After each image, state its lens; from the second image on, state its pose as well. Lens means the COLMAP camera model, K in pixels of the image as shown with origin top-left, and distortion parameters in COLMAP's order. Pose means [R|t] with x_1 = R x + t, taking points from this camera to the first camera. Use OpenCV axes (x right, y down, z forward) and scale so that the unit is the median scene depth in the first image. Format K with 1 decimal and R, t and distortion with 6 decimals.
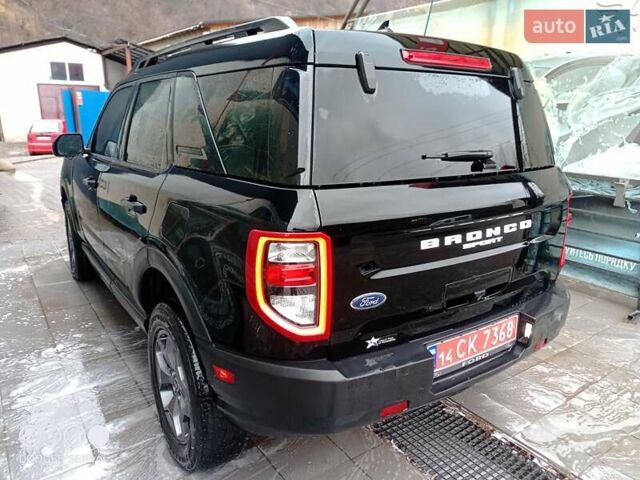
lens RADIAL K [[479.1, 0, 320.0], [0, 479.1, 240.0], [0, 0, 1]] dist [0.005338, 0.005419]
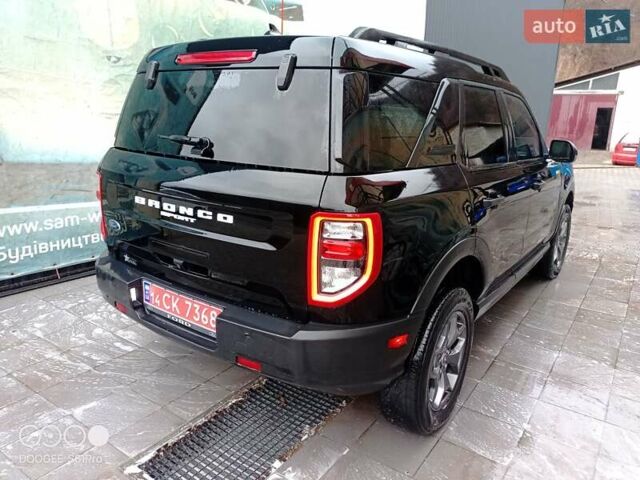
lens RADIAL K [[479.1, 0, 320.0], [0, 479.1, 240.0], [0, 0, 1]] dist [0.005338, 0.005419]
pose [[0.336524, 0.239704, -0.910656, 1.473890], [-0.262595, 0.952586, 0.153701, -0.201775], [0.904320, 0.187409, 0.383513, 0.857715]]
